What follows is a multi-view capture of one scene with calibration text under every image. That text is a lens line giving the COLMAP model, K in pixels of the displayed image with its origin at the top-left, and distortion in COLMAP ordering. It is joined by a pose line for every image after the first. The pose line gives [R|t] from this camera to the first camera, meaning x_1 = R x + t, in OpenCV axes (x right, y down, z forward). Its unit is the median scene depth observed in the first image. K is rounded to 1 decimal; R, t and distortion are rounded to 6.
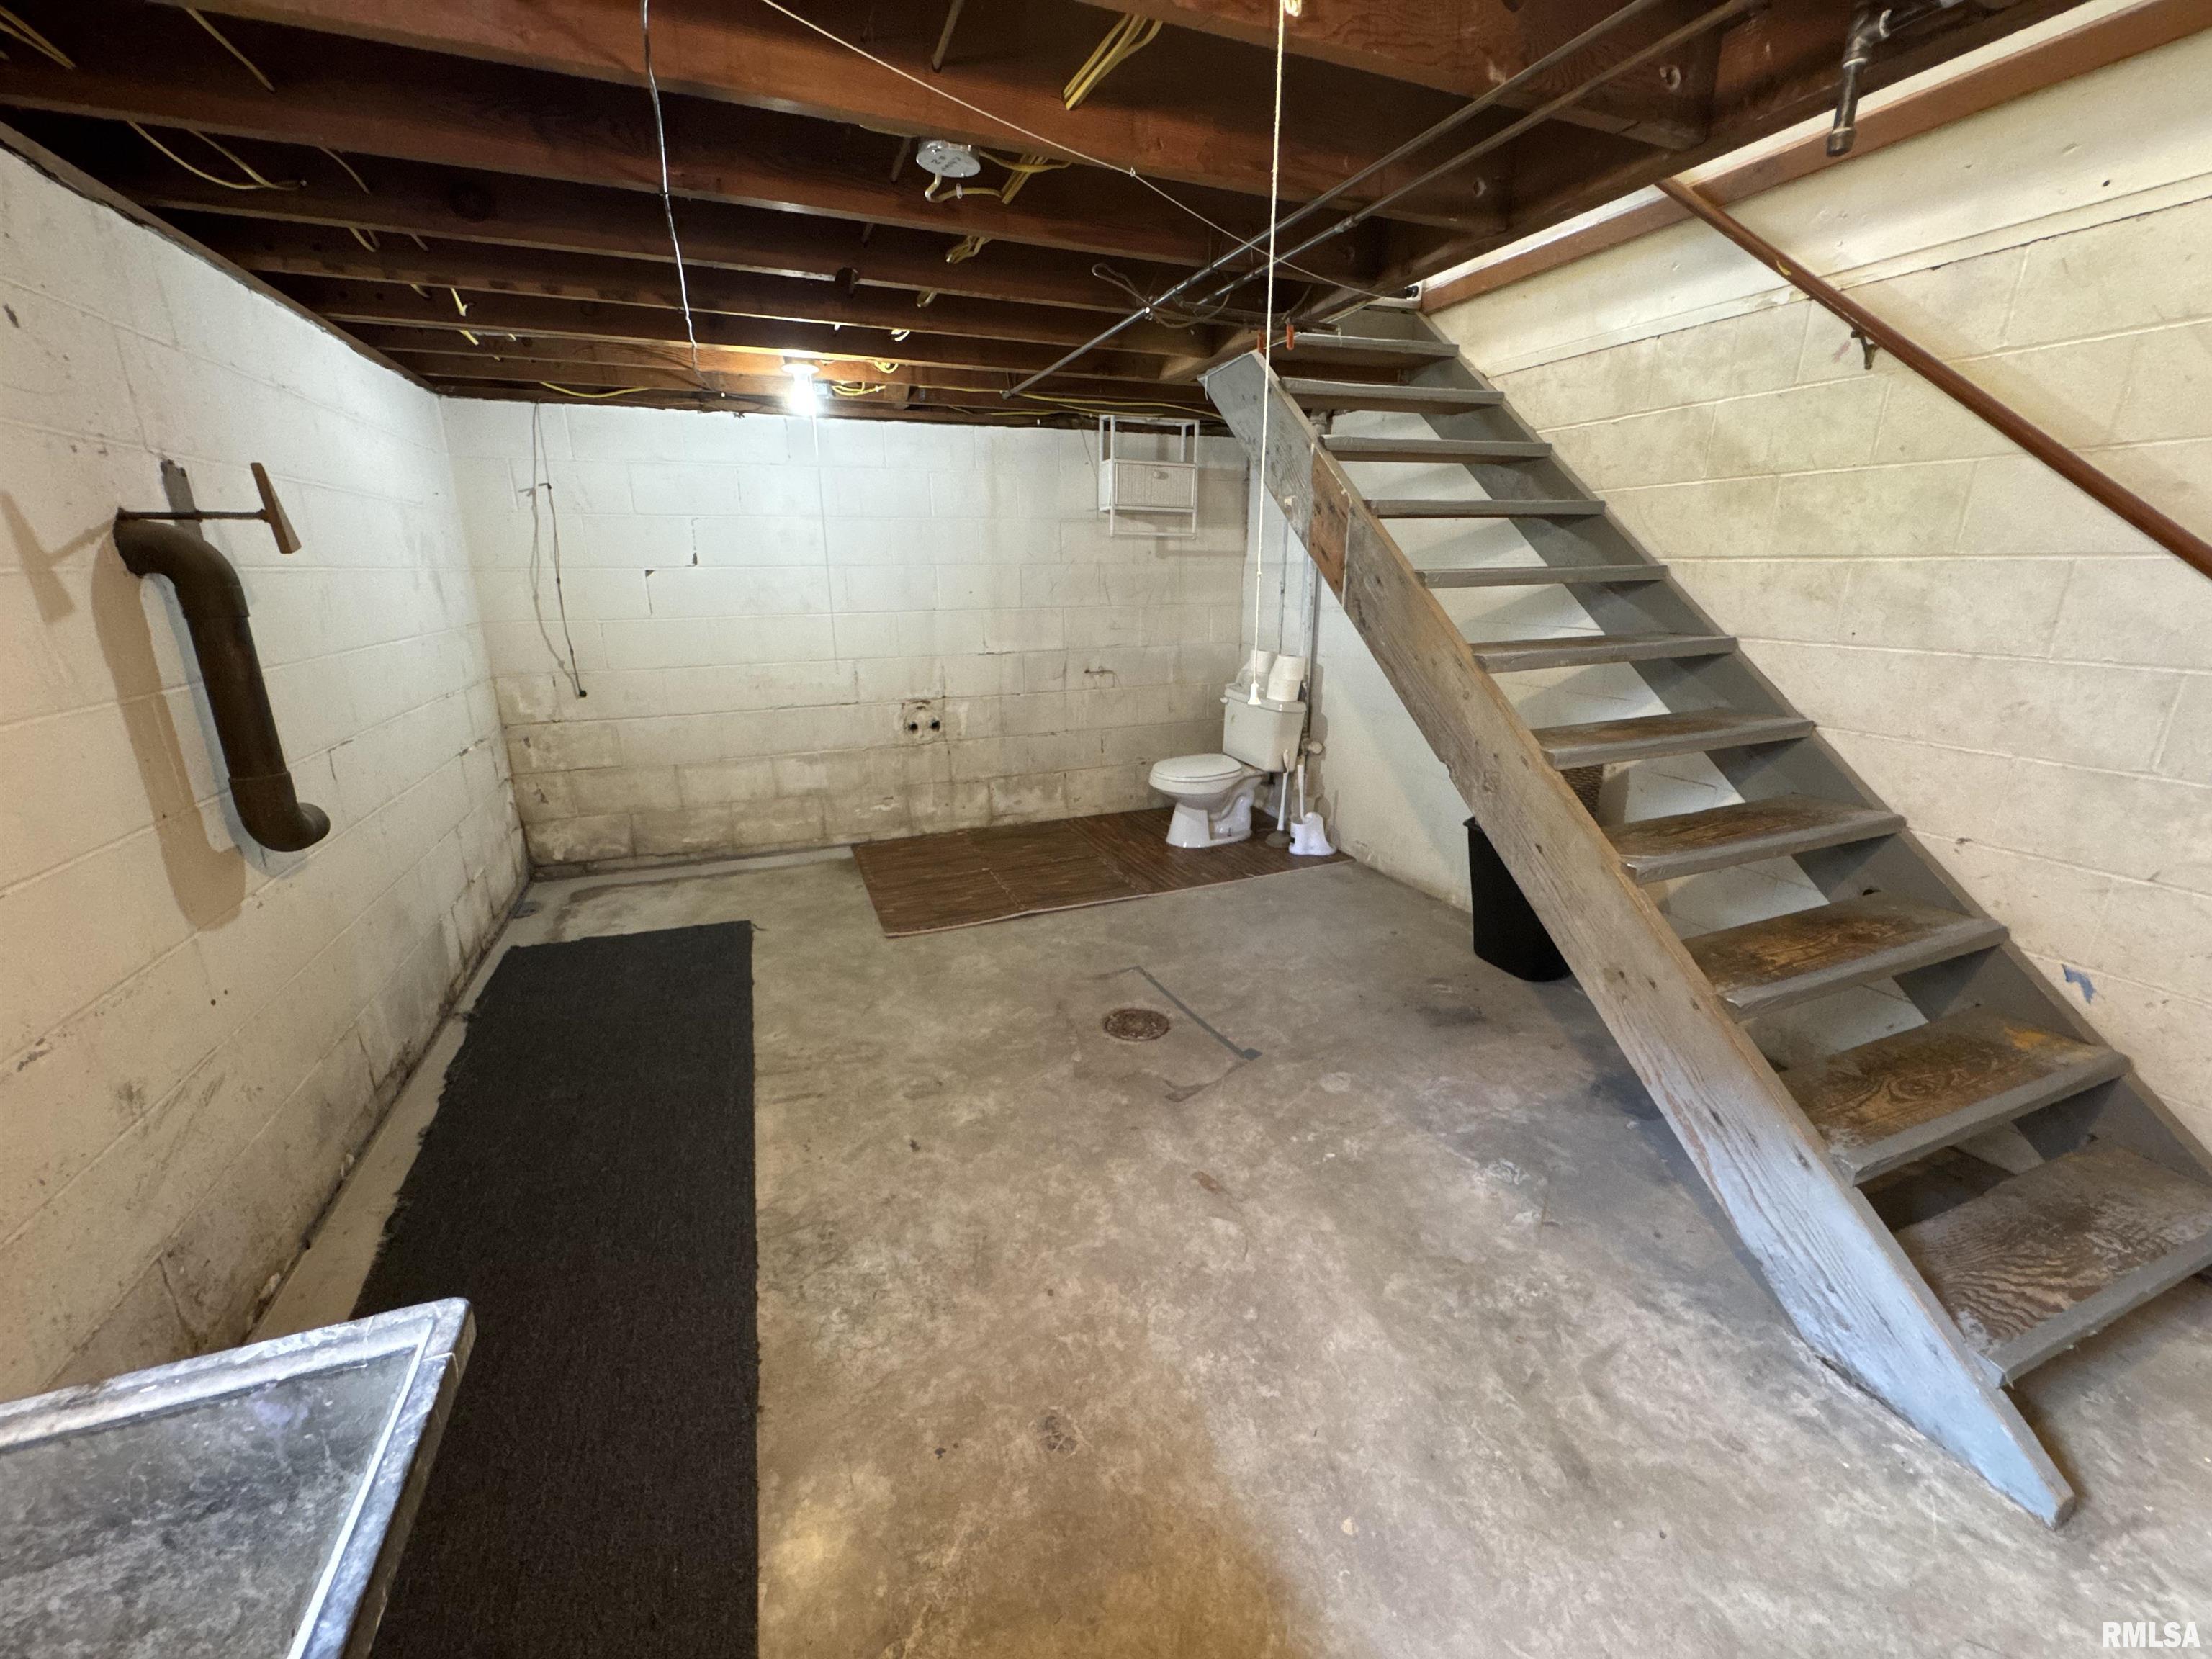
lens RADIAL K [[885.2, 0, 1103.2], [0, 885.2, 813.3], [0, 0, 1]] dist [-0.002905, 0.000315]
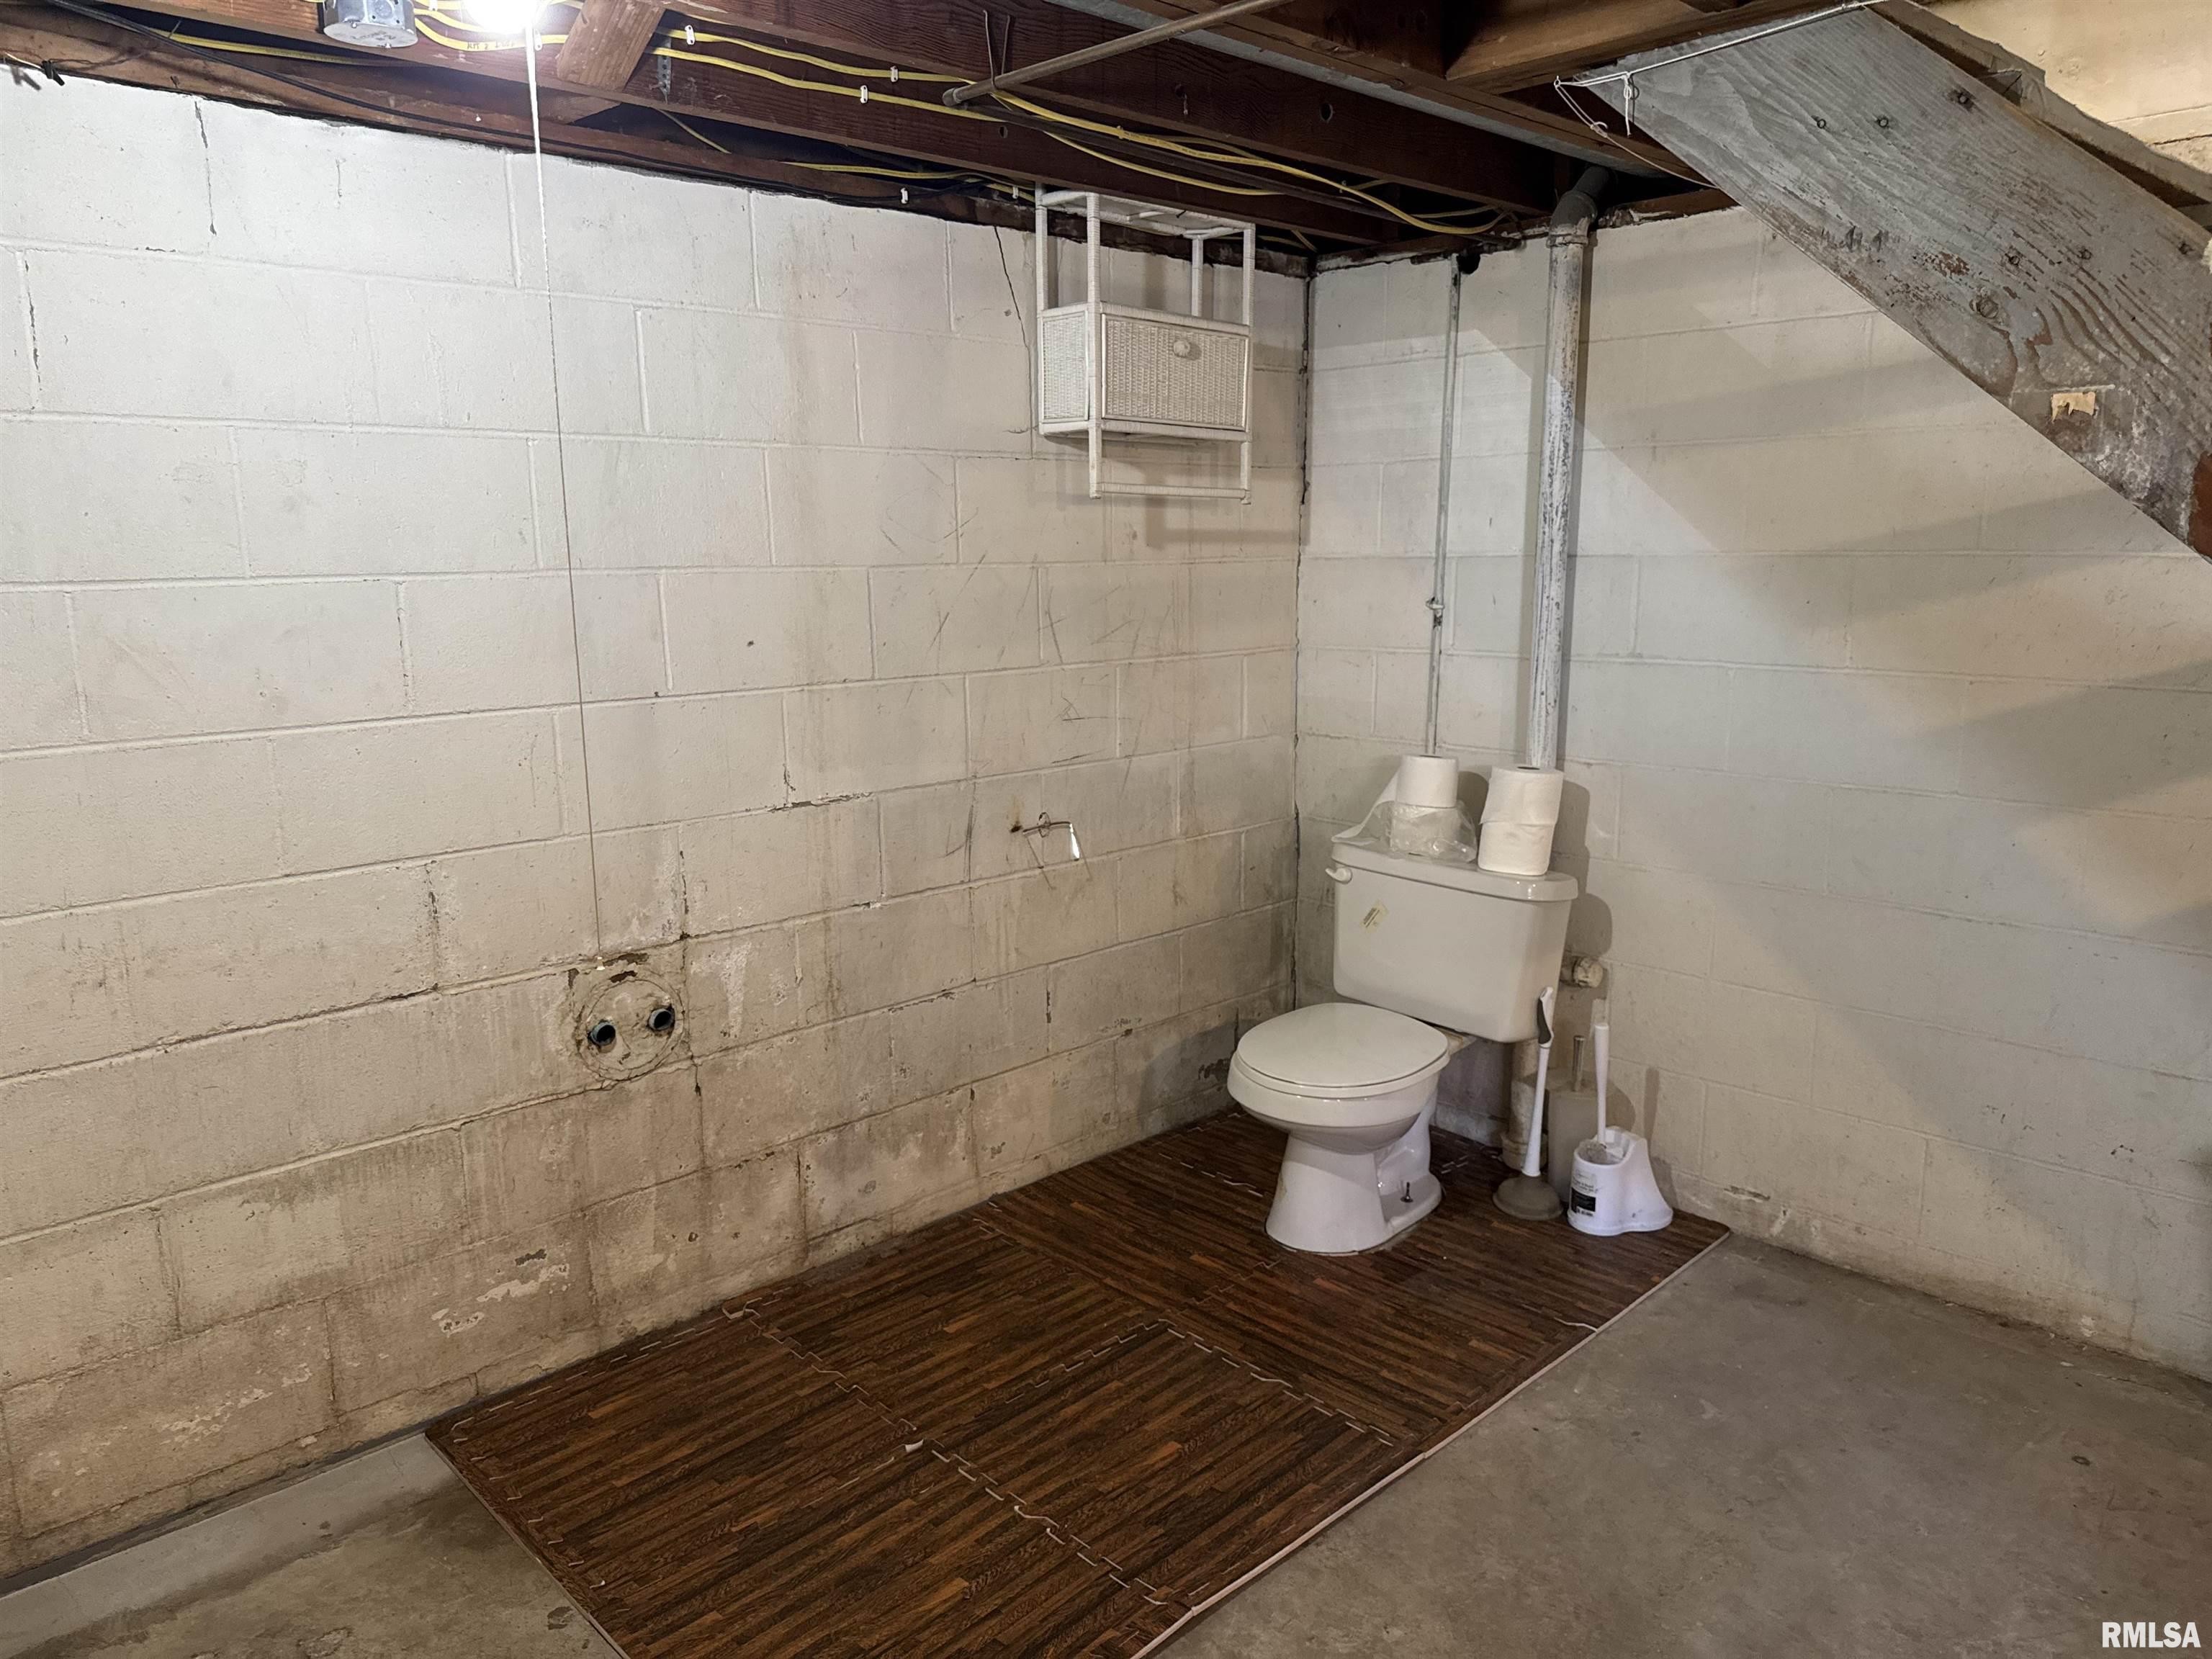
lens RADIAL K [[1545.6, 0, 1118.9], [0, 1545.6, 832.8], [0, 0, 1]] dist [0.044754, -0.055772]
pose [[0.926137, -0.071225, 0.370402, -0.243586], [0.104348, 0.992064, -0.070143, -0.110656], [-0.362466, 0.103612, 0.926219, 0.361080]]
